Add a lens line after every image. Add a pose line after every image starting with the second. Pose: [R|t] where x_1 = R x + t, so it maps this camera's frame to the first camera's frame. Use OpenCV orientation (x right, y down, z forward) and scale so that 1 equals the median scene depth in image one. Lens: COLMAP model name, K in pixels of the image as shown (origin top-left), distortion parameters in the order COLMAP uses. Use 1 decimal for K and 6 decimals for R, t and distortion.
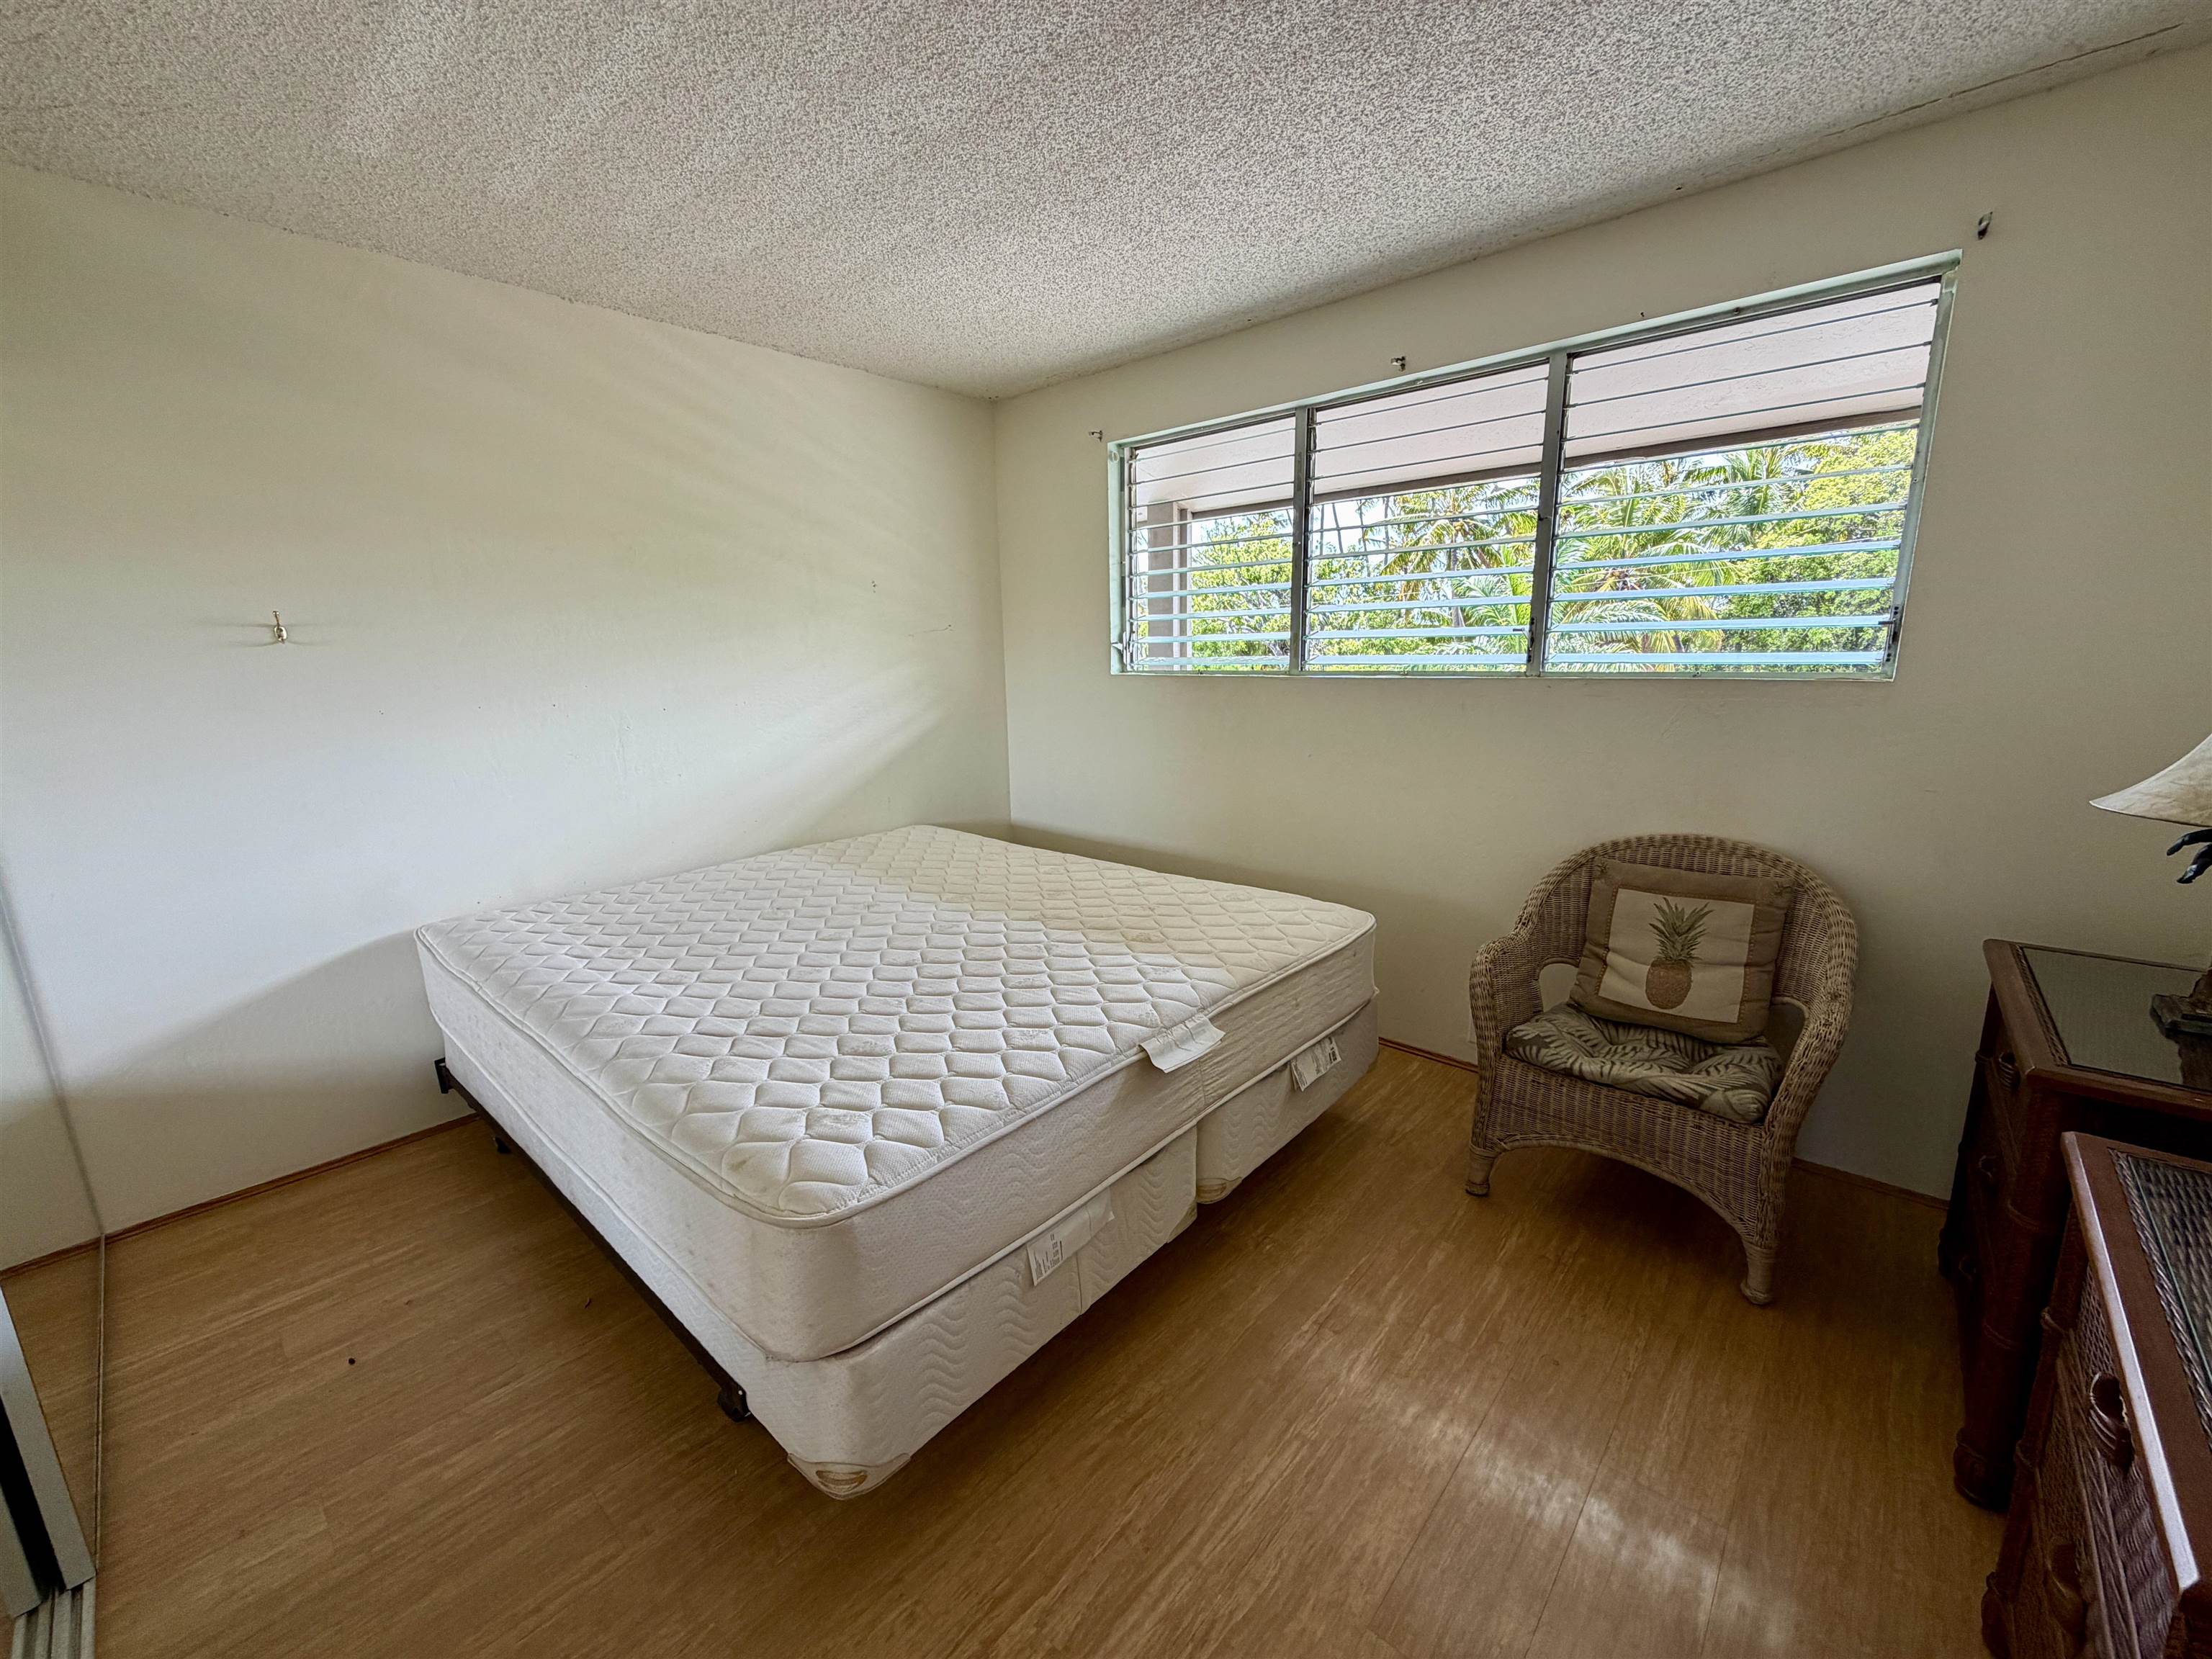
lens RADIAL K [[884.4, 0, 1100.7], [0, 884.4, 836.2], [0, 0, 1]] dist [0.001543, 0.000086]
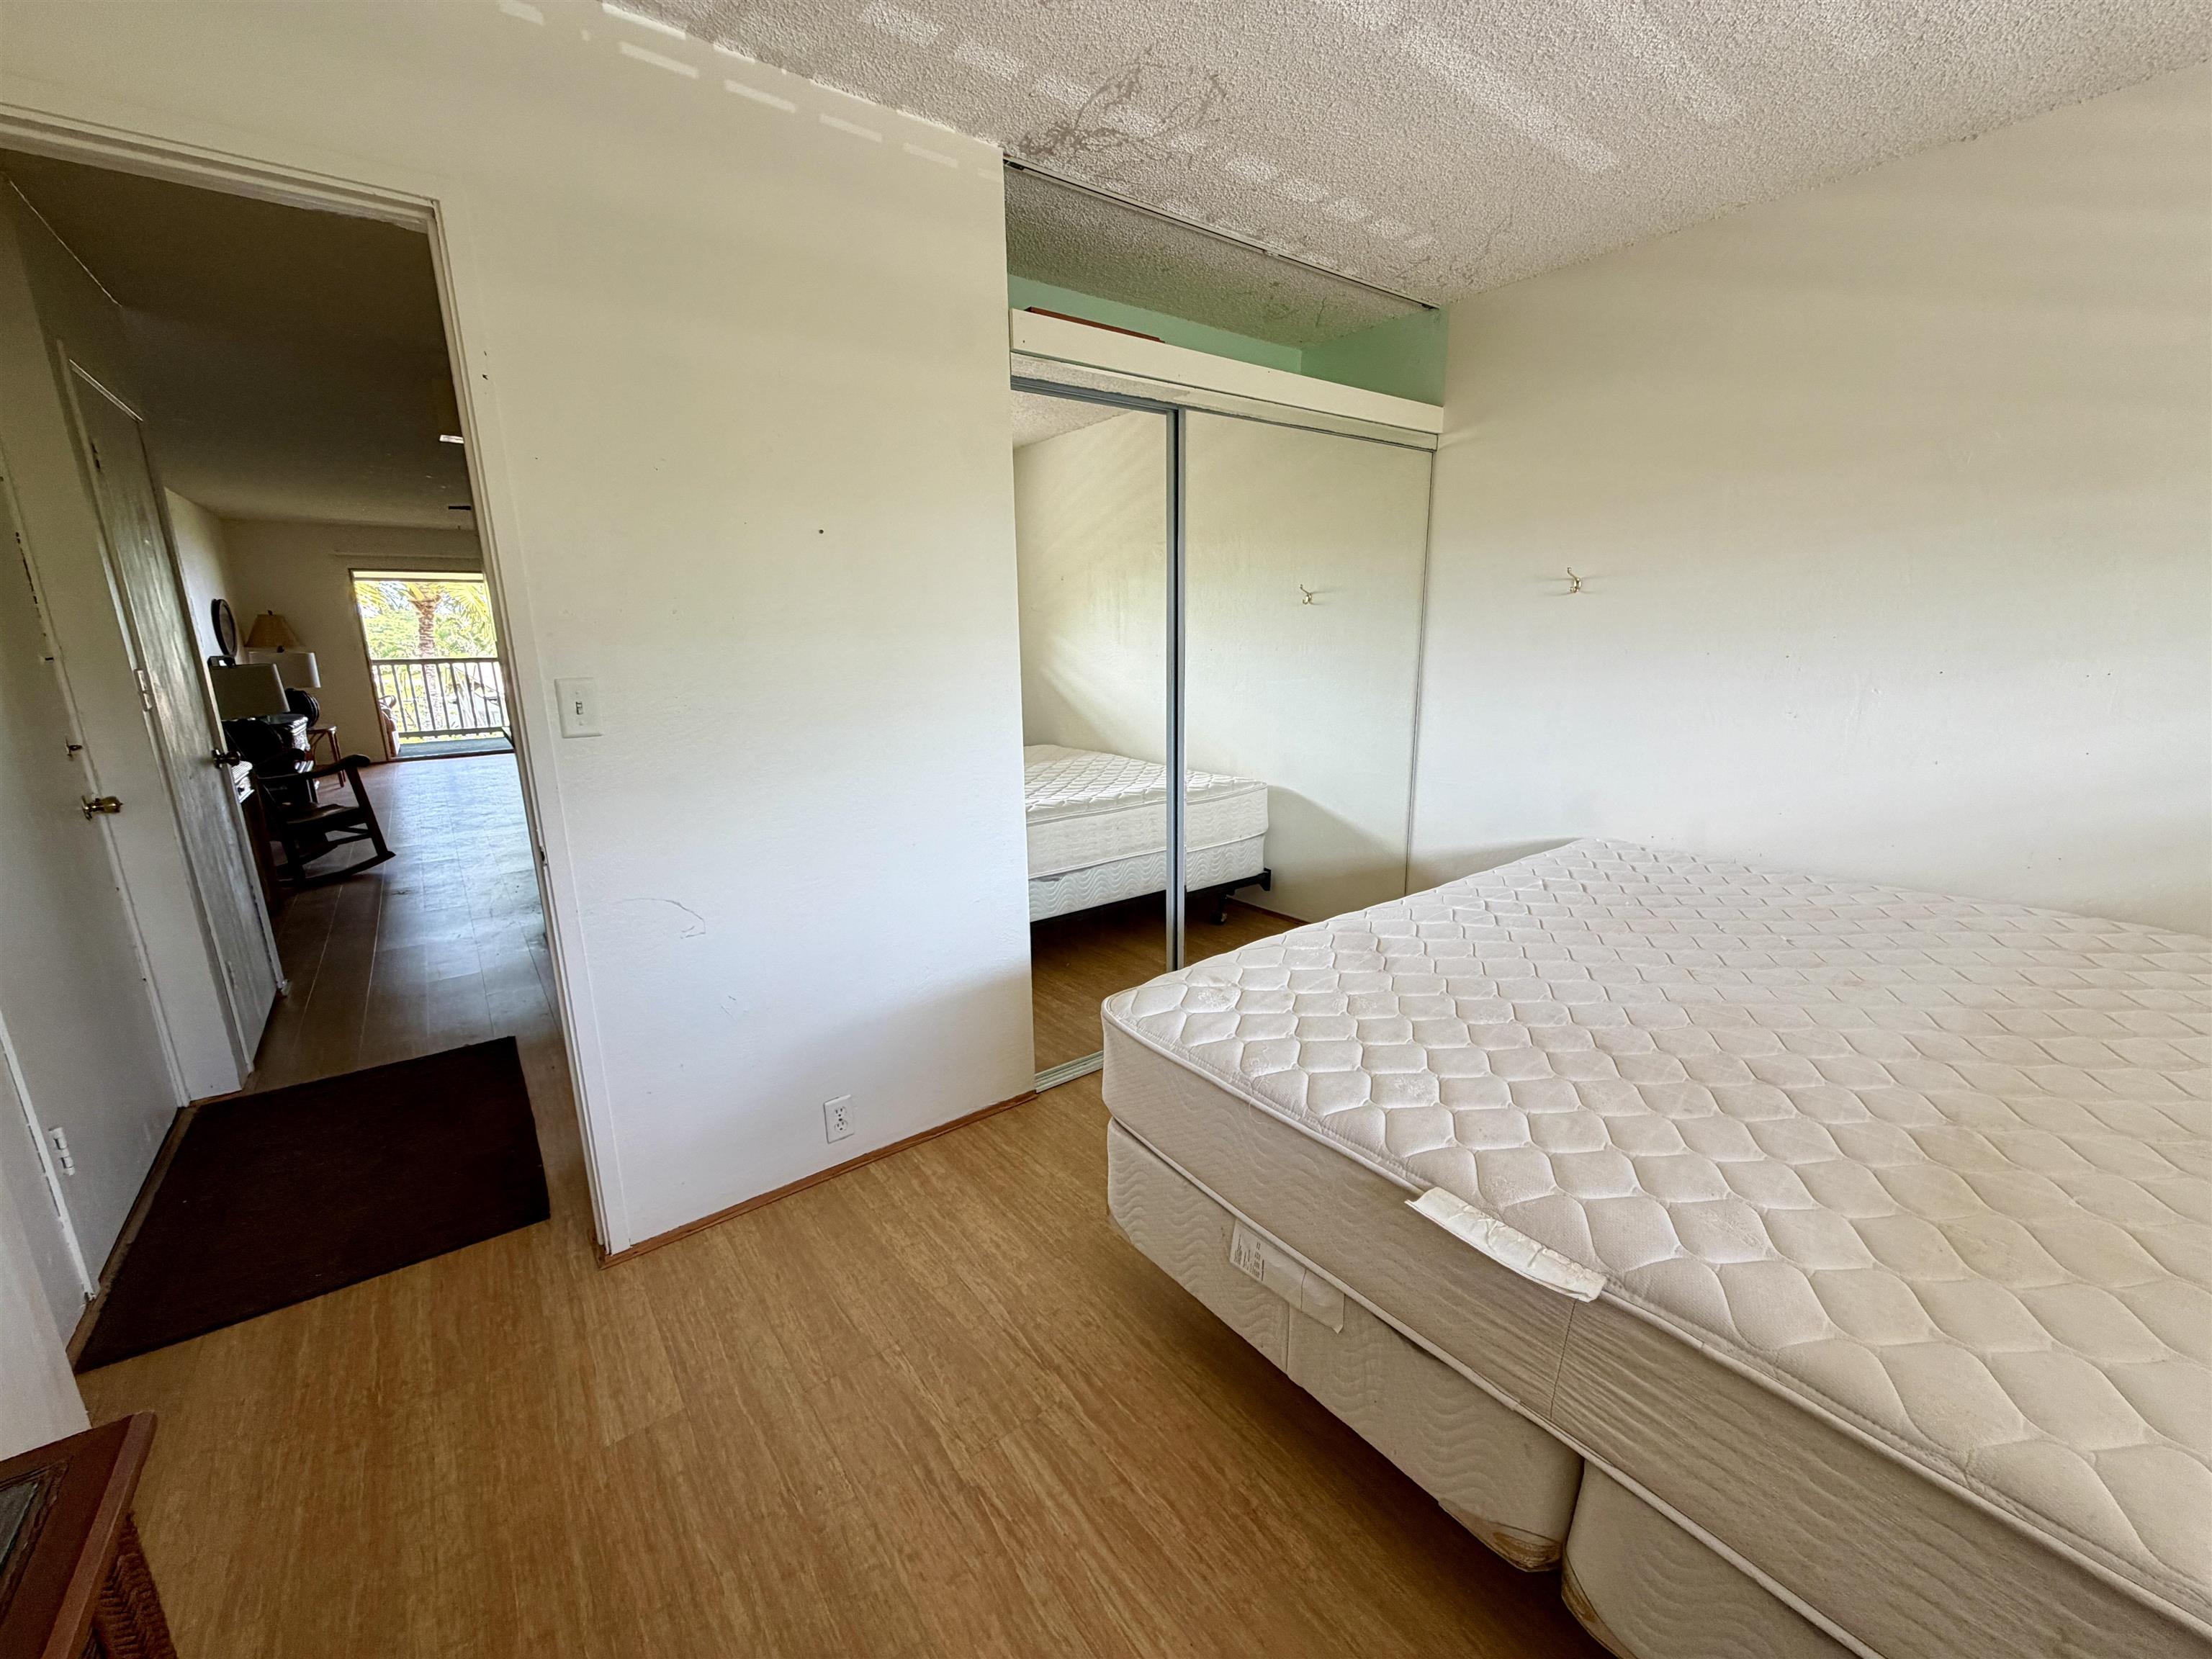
lens RADIAL K [[884.4, 0, 1099.9], [0, 884.4, 834.5], [0, 0, 1]] dist [0.001543, 0.000086]
pose [[-0.192421, 0.248948, -0.949210, 0.835543], [-0.185789, 0.940550, 0.284339, -0.204390], [0.963565, 0.231066, -0.134730, 0.965801]]
